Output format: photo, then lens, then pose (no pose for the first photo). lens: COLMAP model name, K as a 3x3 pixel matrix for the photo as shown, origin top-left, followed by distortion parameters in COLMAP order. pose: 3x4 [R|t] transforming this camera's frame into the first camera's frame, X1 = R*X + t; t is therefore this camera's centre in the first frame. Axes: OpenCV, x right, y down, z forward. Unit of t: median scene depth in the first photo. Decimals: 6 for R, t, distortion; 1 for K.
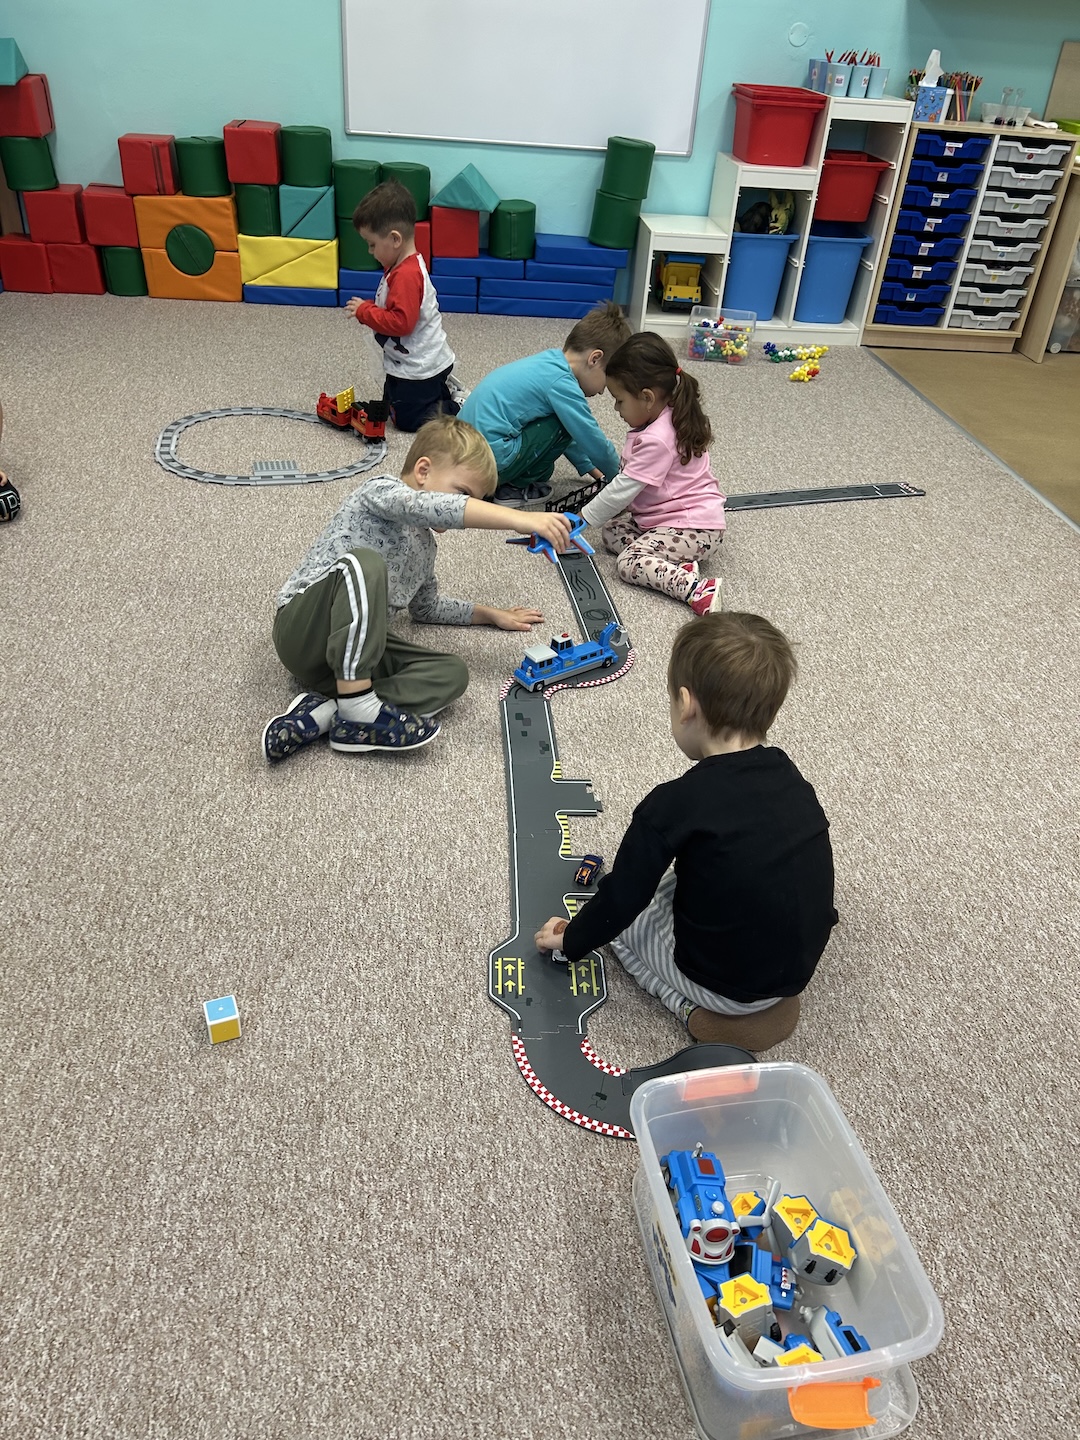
lens RADIAL K [[1084.7, 0, 538.9], [0, 1084.7, 724.4], [0, 0, 1]] dist [0.039608, -0.045367]
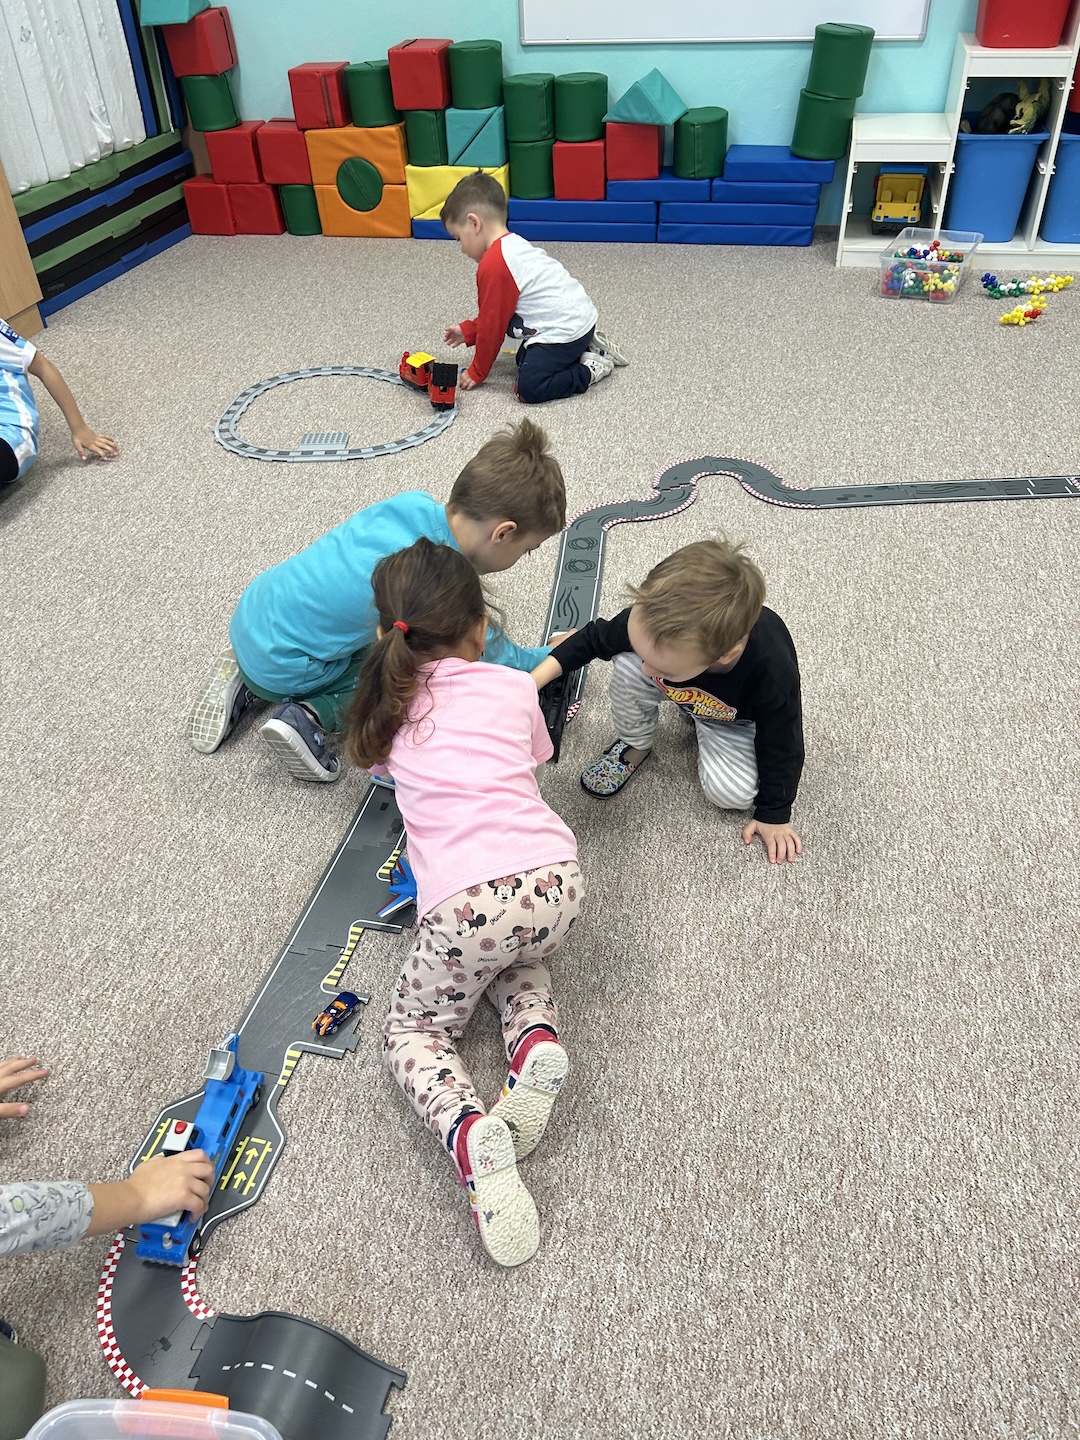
lens RADIAL K [[1075.6, 0, 540.0], [0, 1075.6, 720.0], [0, 0, 1]] dist [0.045107, -0.055136]
pose [[0.950916, 0.103354, -0.291679, 0.162083], [-0.078810, 0.992380, 0.094710, -0.069985], [0.299245, -0.067074, 0.951816, 0.107973]]
